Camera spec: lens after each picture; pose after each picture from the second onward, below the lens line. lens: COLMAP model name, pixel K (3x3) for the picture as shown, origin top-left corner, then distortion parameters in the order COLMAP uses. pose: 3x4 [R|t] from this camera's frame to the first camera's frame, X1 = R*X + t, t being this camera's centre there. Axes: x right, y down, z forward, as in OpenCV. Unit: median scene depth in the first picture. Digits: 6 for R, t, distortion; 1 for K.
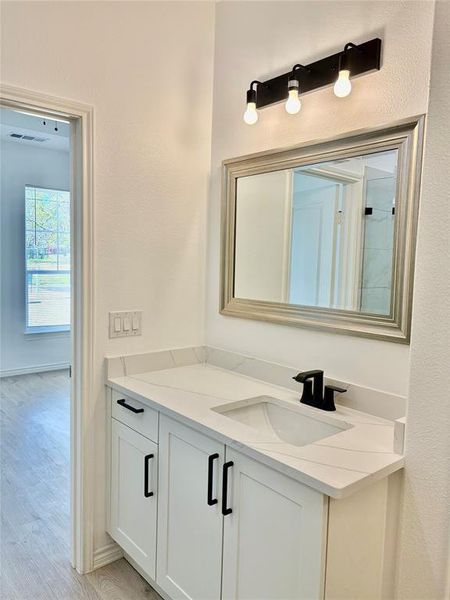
lens RADIAL K [[452.7, 0, 222.9], [0, 452.7, 300.9], [0, 0, 1]] dist [0.056218, -0.069056]
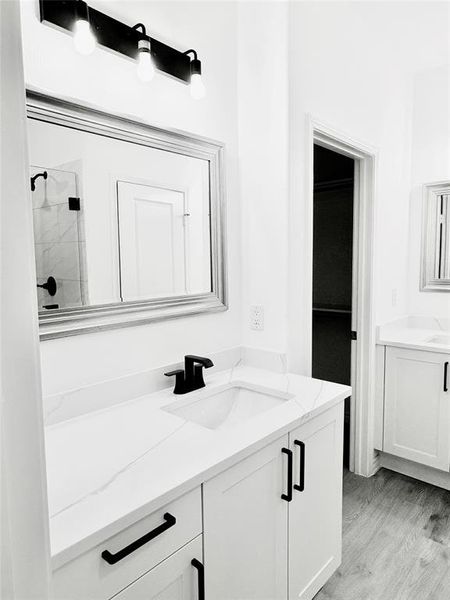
lens RADIAL K [[396.0, 0, 222.2], [0, 396.0, 299.7], [0, 0, 1]] dist [-0.005208, 0.002711]
pose [[-0.123539, -0.126811, 0.984204, -0.627236], [0.096838, 0.985527, 0.139137, -0.087042], [-0.987603, 0.112497, -0.109471, 0.938342]]
